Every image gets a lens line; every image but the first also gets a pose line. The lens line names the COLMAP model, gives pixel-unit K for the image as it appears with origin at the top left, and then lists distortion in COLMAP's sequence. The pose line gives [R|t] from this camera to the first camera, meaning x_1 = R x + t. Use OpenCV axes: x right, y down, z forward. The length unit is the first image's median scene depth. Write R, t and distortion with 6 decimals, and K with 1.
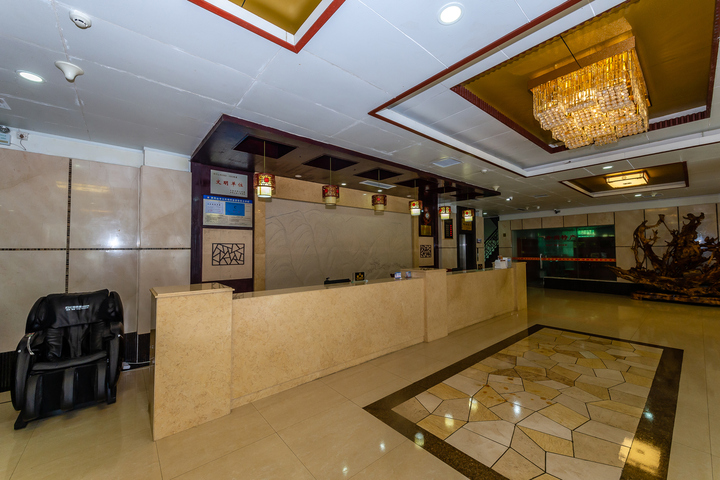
lens RADIAL K [[281.7, 0, 360.0], [0, 281.7, 240.0], [0, 0, 1]] dist [0.015540, -0.005988]
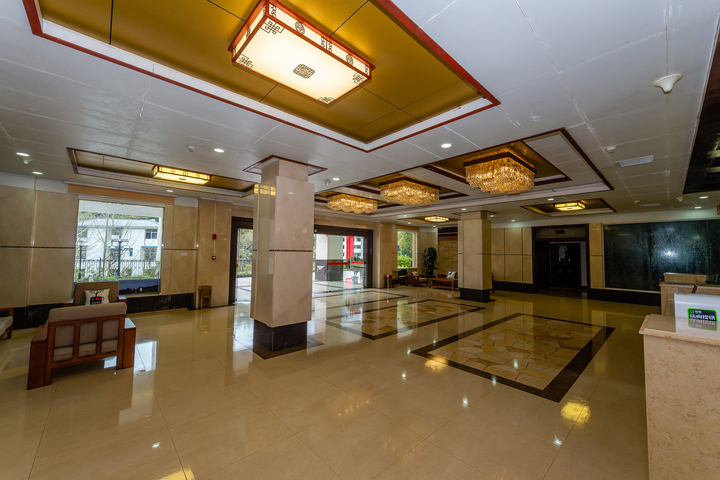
lens RADIAL K [[281.7, 0, 360.0], [0, 281.7, 240.0], [0, 0, 1]] dist [0.015540, -0.005988]
pose [[-0.999034, -0.006024, -0.043537, 1.310279], [-0.002387, 0.996537, -0.083119, 0.057679], [0.043887, -0.082935, -0.995588, 1.977469]]
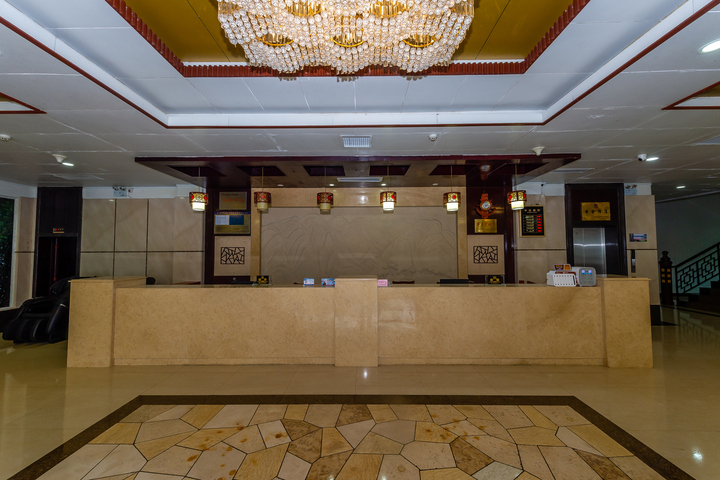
lens RADIAL K [[281.7, 0, 360.0], [0, 281.7, 240.0], [0, 0, 1]] dist [0.015540, -0.005988]
pose [[0.756326, -0.023390, -0.653777, 0.875536], [0.021070, 0.999713, -0.011392, 0.006695], [0.653856, -0.005159, 0.756602, 0.446638]]
